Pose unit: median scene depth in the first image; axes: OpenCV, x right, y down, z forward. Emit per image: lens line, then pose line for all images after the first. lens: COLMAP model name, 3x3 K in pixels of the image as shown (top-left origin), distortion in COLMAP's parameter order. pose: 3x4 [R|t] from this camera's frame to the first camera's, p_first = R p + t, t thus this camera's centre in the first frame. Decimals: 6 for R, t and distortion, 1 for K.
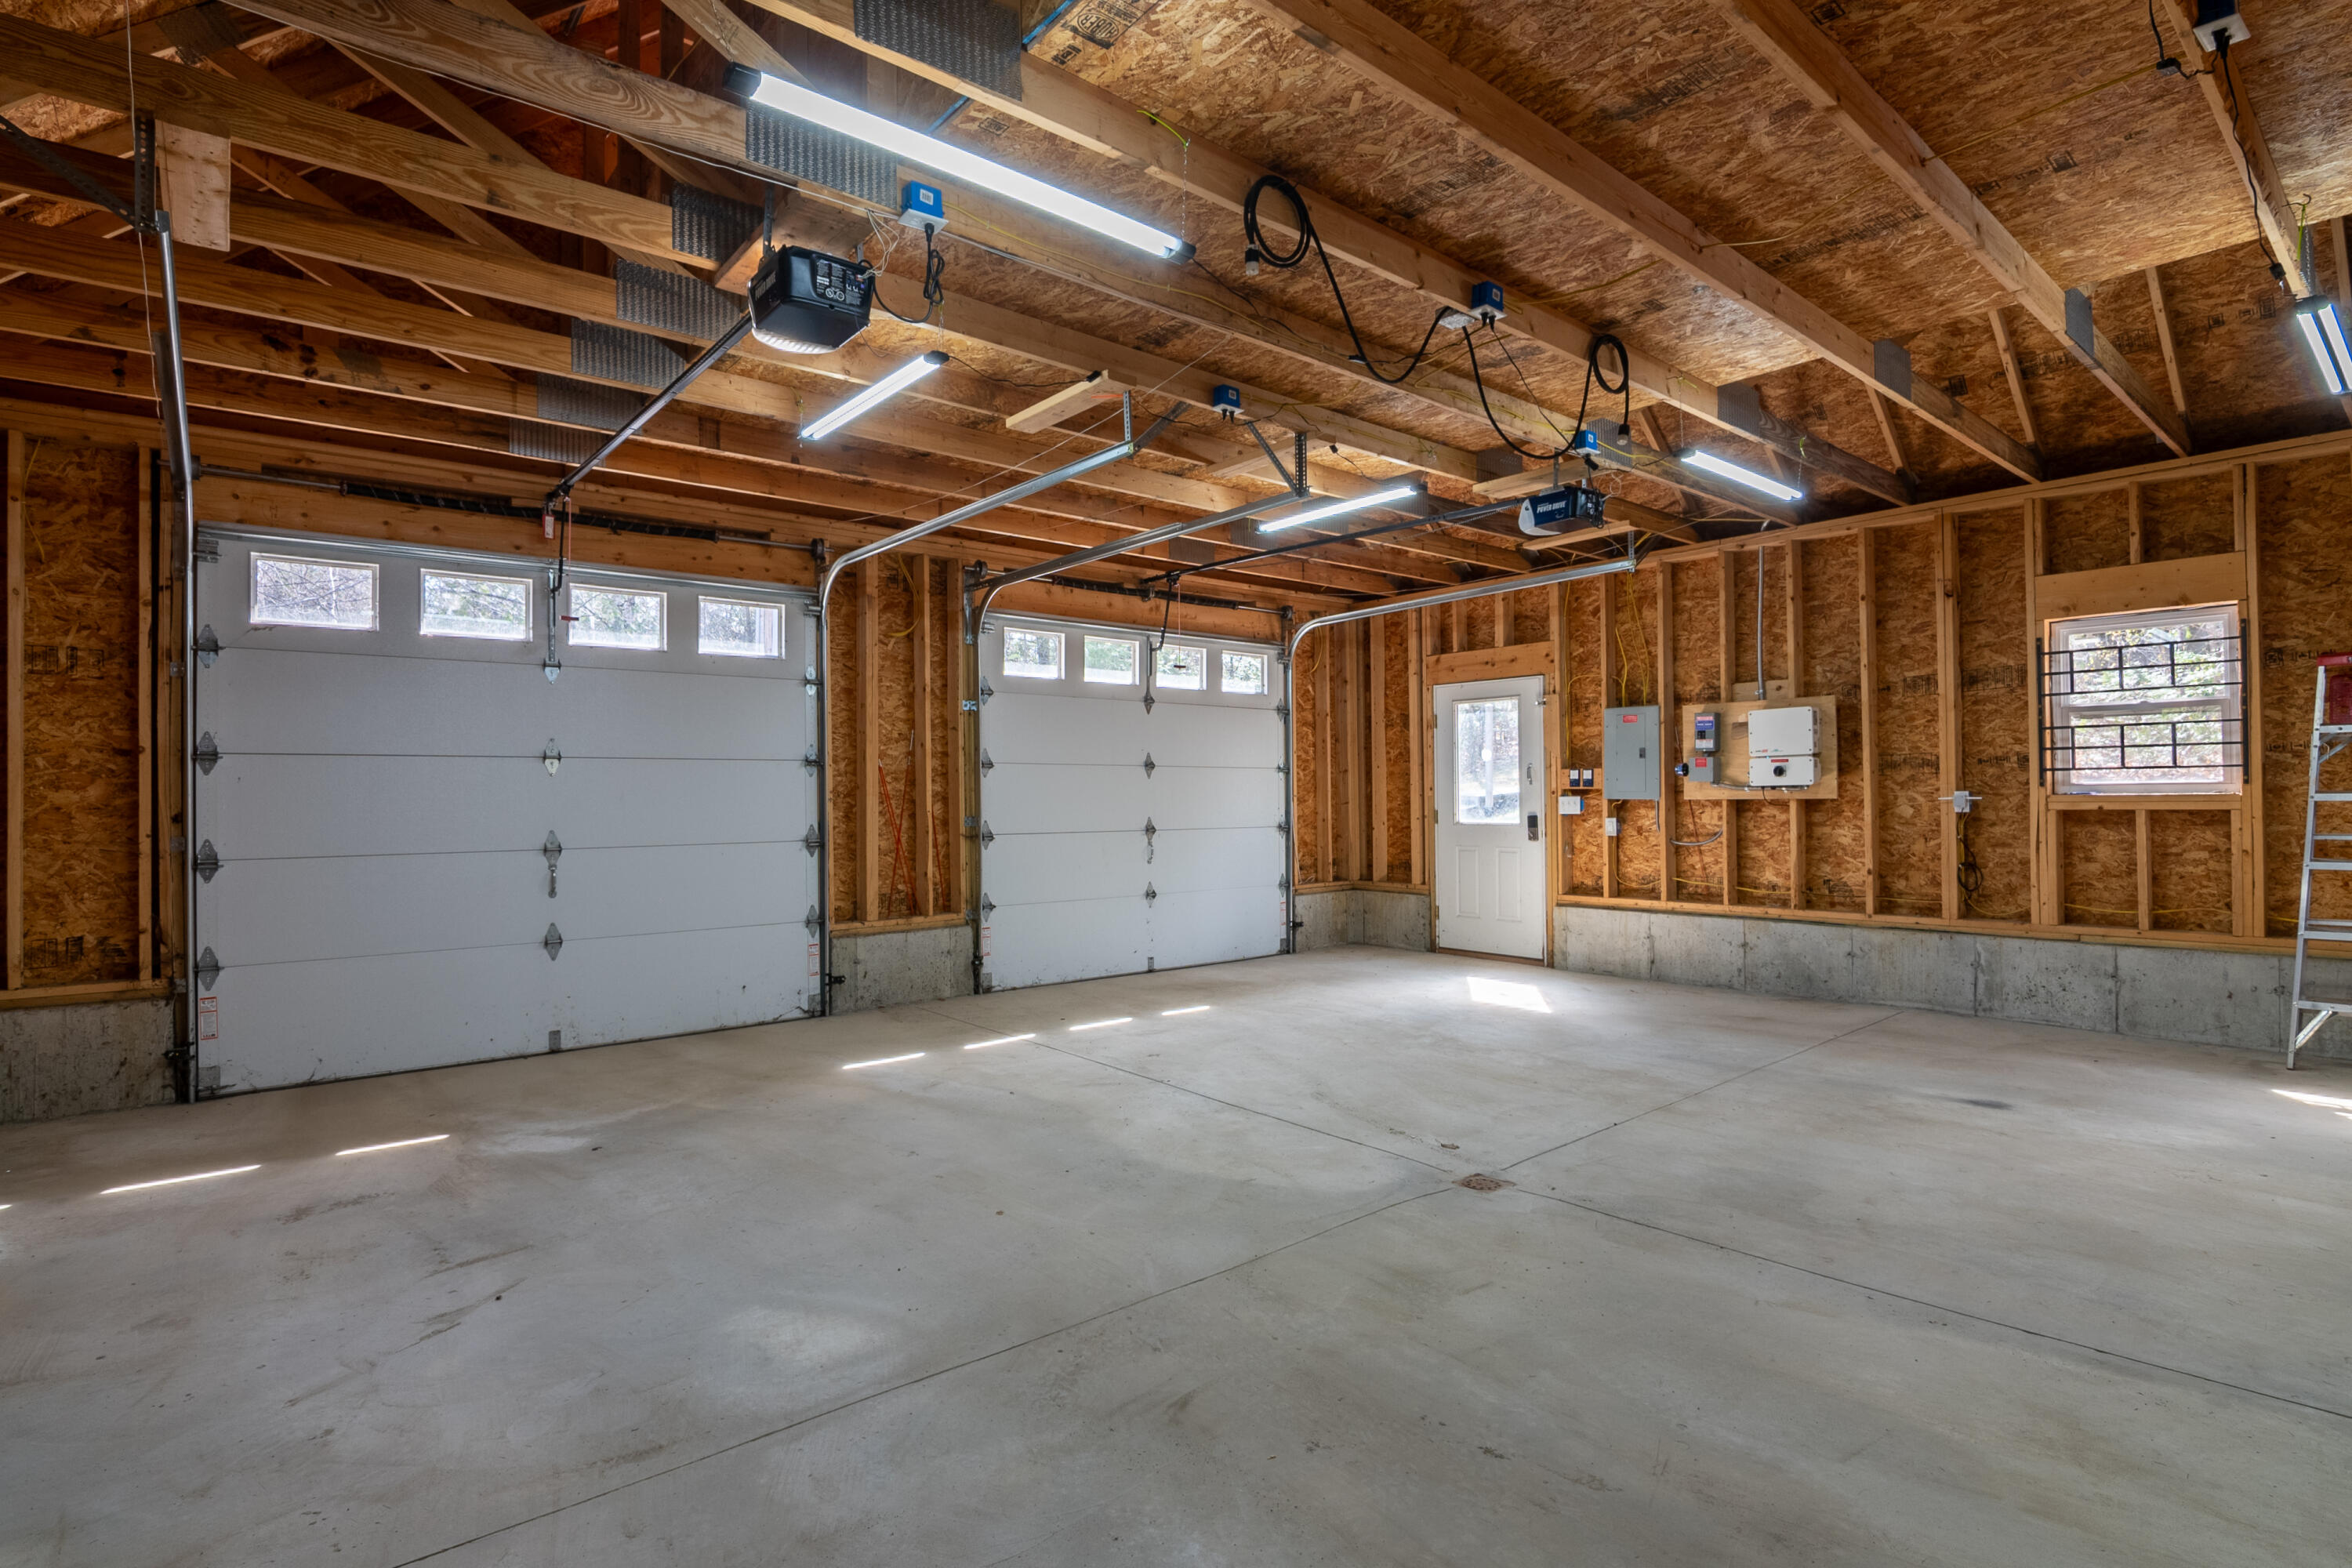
lens RADIAL K [[1154.6, 0, 1169.0], [0, 1154.6, 785.6], [0, 0, 1]] dist [-0.015701, -0.006901]
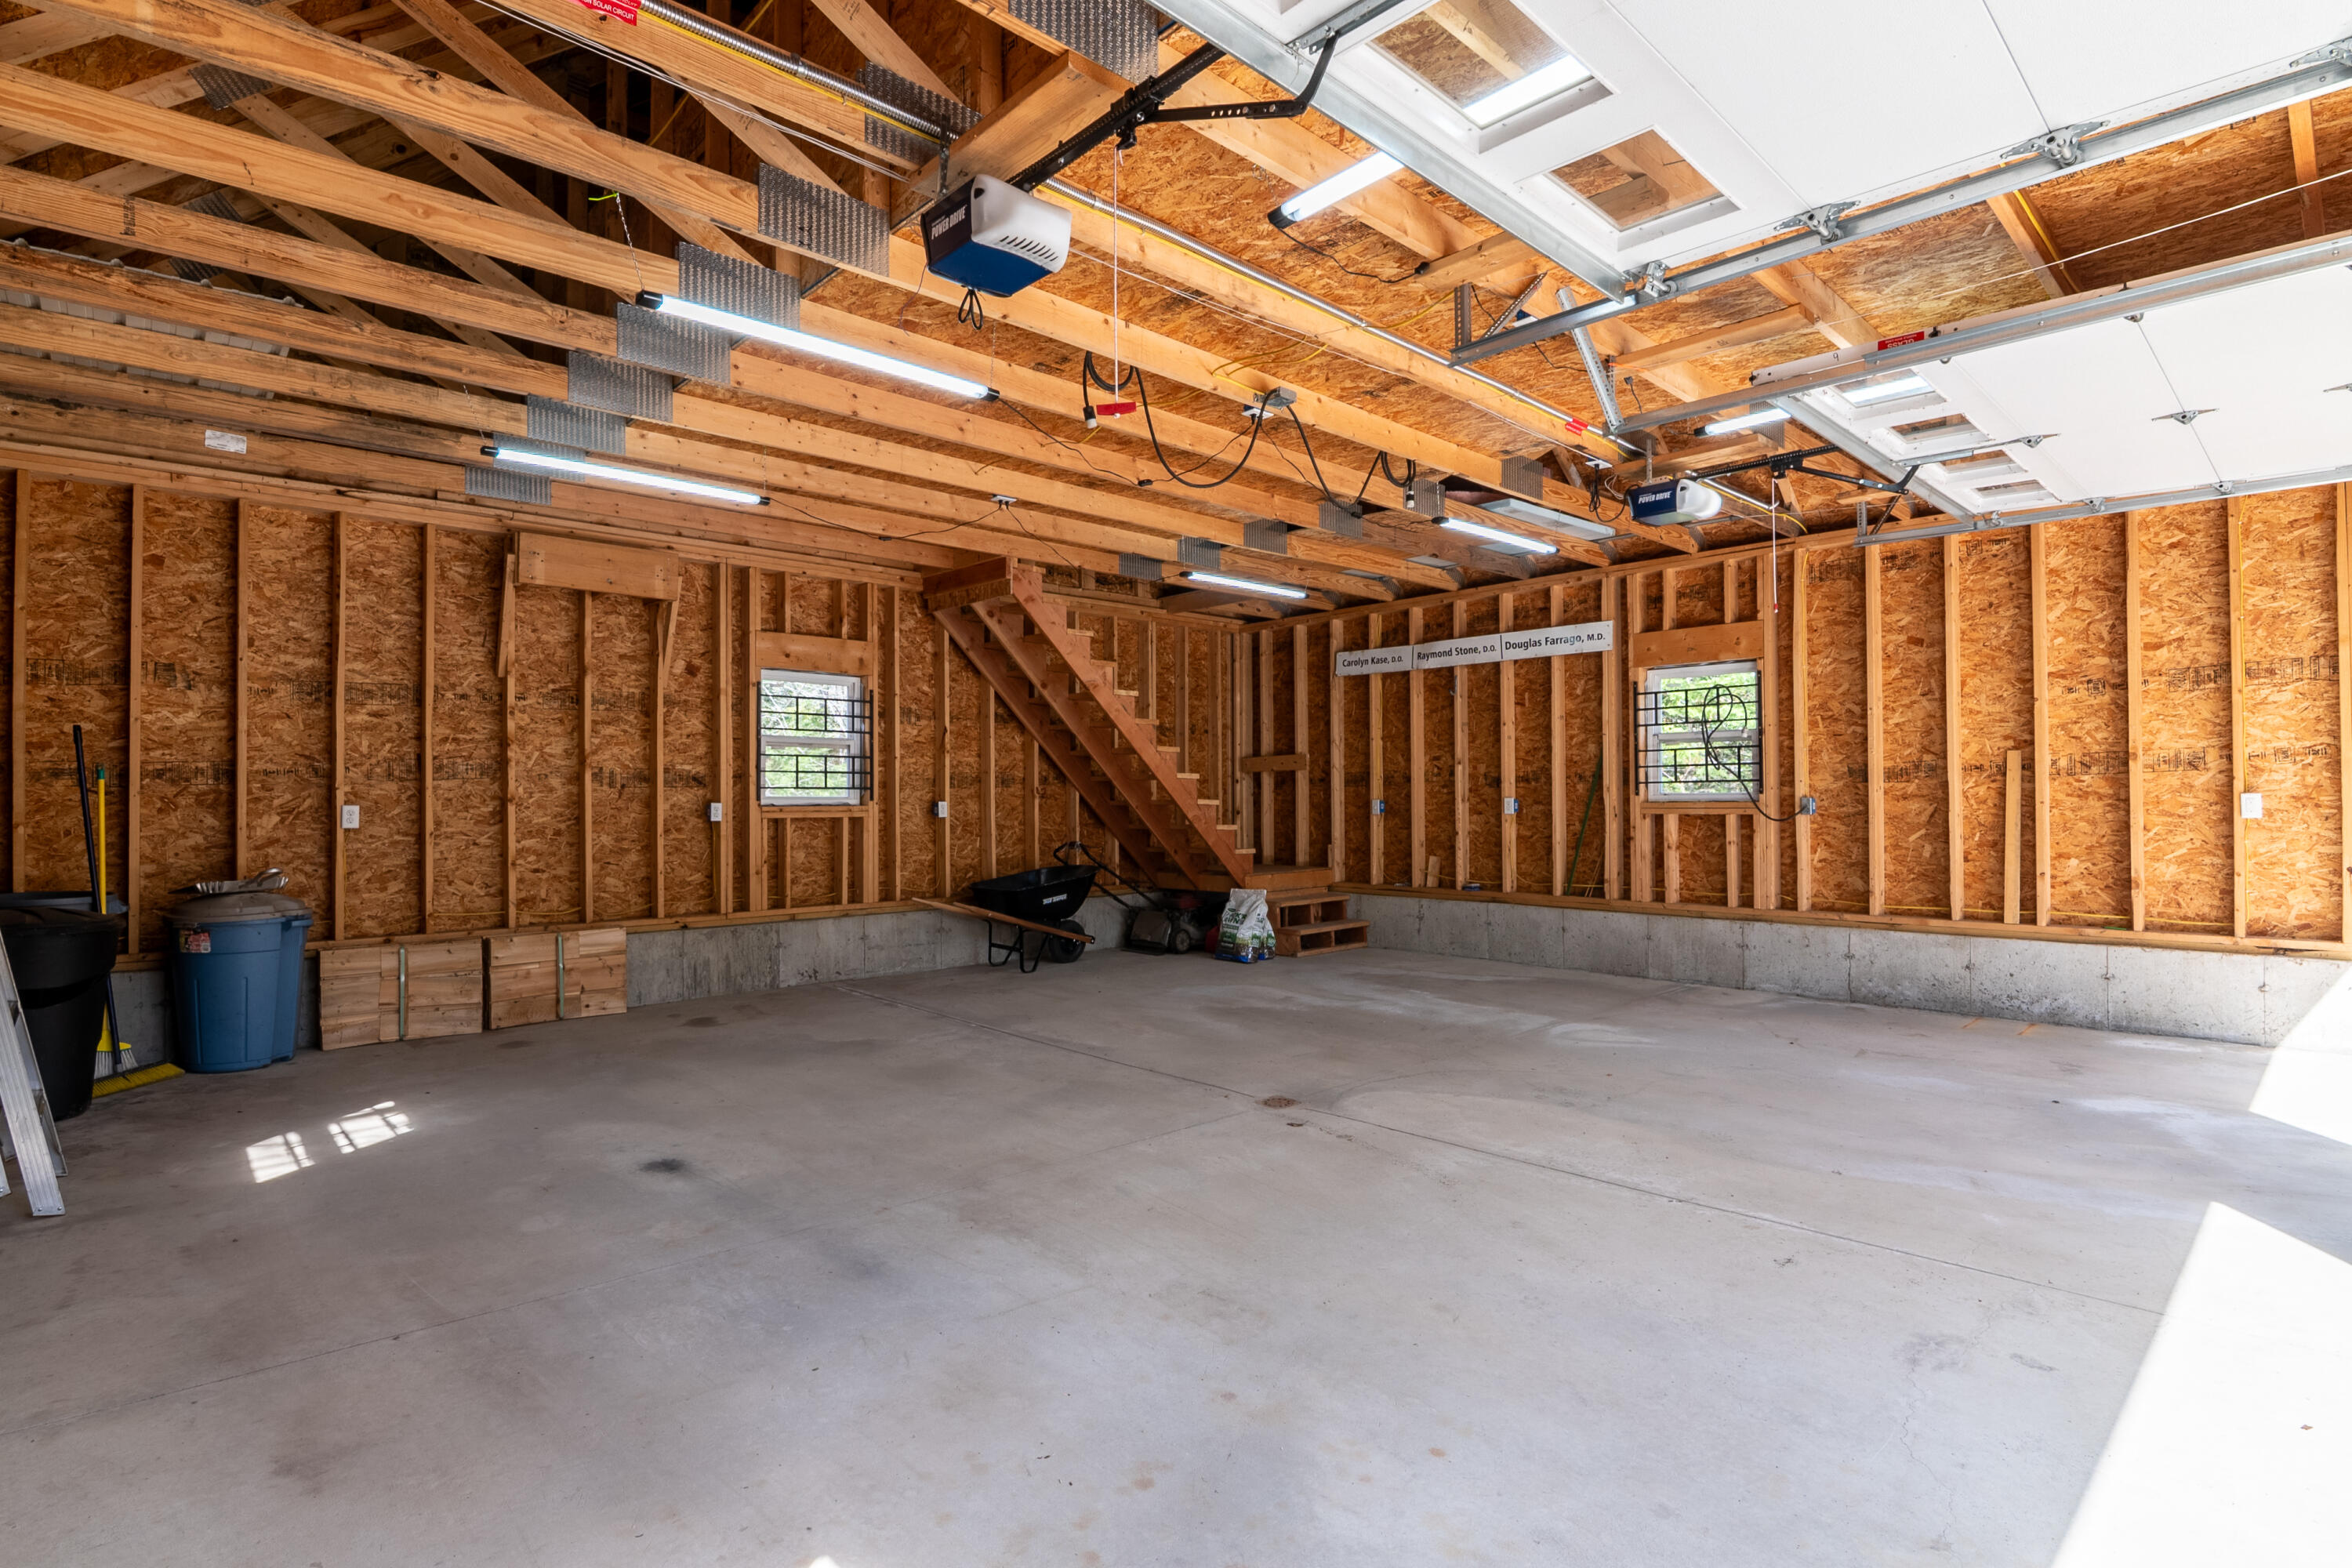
lens RADIAL K [[1154.6, 0, 1183.6], [0, 1154.6, 782.9], [0, 0, 1]] dist [-0.015701, -0.006901]
pose [[-0.998357, 0.020295, -0.053585, 0.423247], [0.020907, 0.999722, -0.010882, 0.004895], [0.053349, -0.011985, -0.998504, 2.193258]]
